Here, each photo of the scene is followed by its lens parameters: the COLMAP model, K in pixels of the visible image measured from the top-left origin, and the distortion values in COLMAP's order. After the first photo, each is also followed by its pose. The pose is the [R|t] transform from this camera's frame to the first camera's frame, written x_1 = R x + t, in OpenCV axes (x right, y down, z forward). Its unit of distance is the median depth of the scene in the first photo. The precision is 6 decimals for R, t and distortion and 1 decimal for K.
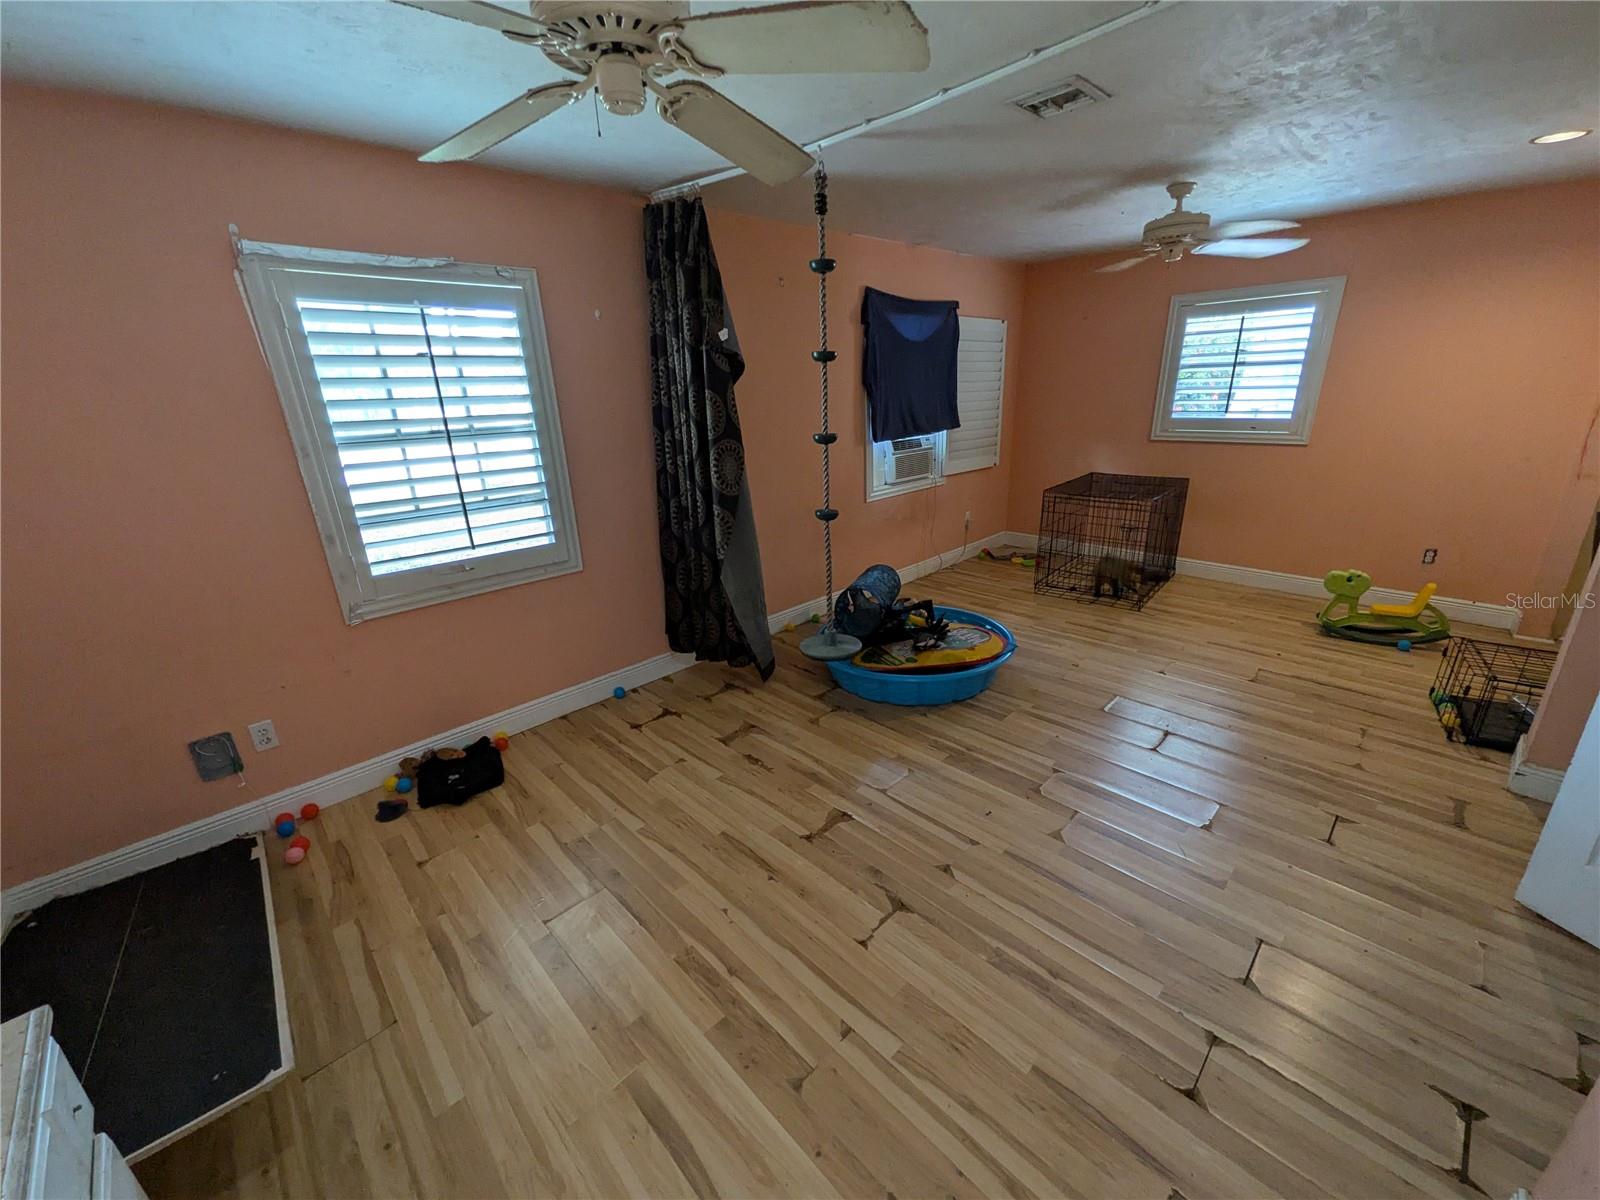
lens RADIAL K [[630.8, 0, 804.8], [0, 630.8, 602.9], [0, 0, 1]] dist [0.000534, 0.000268]
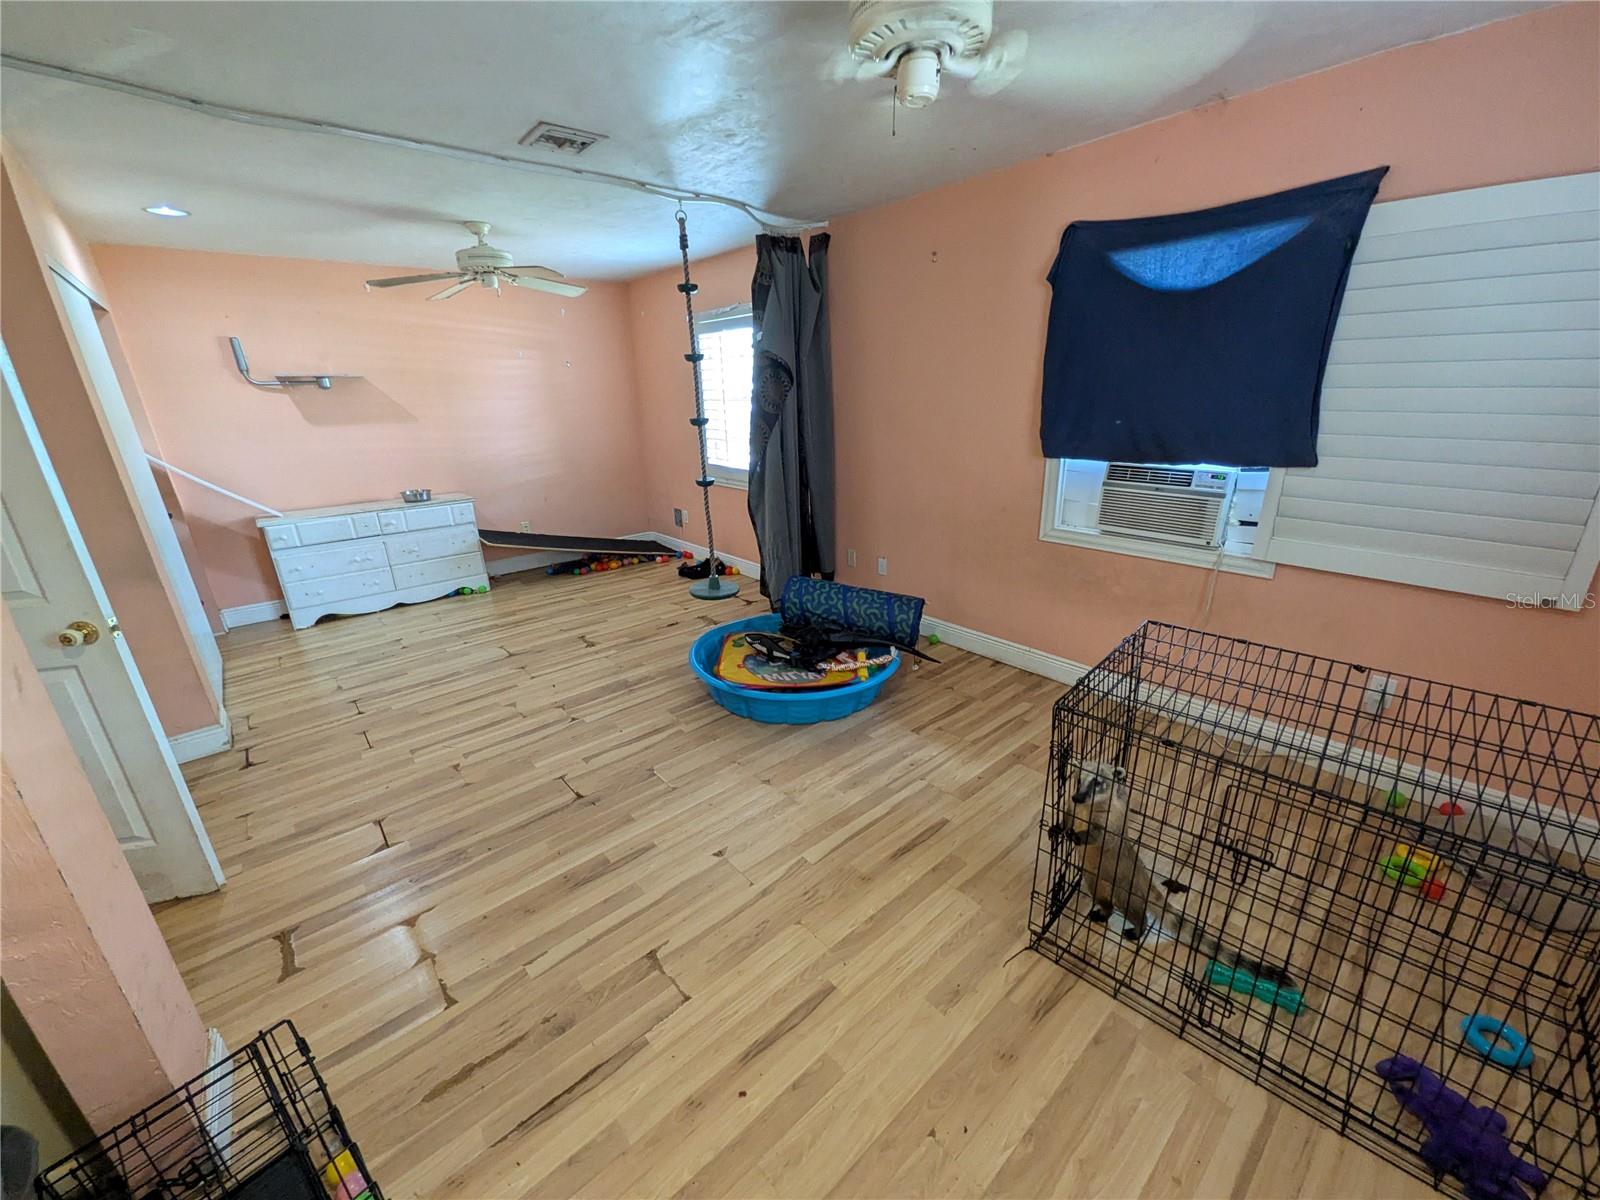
lens RADIAL K [[630.8, 0, 803.5], [0, 630.8, 600.7], [0, 0, 1]] dist [0.000534, 0.000268]
pose [[-0.058209, 0.364429, -0.929410, 1.372819], [-0.295902, 0.882854, 0.364706, -0.481689], [0.953443, 0.296244, 0.056445, 1.258863]]
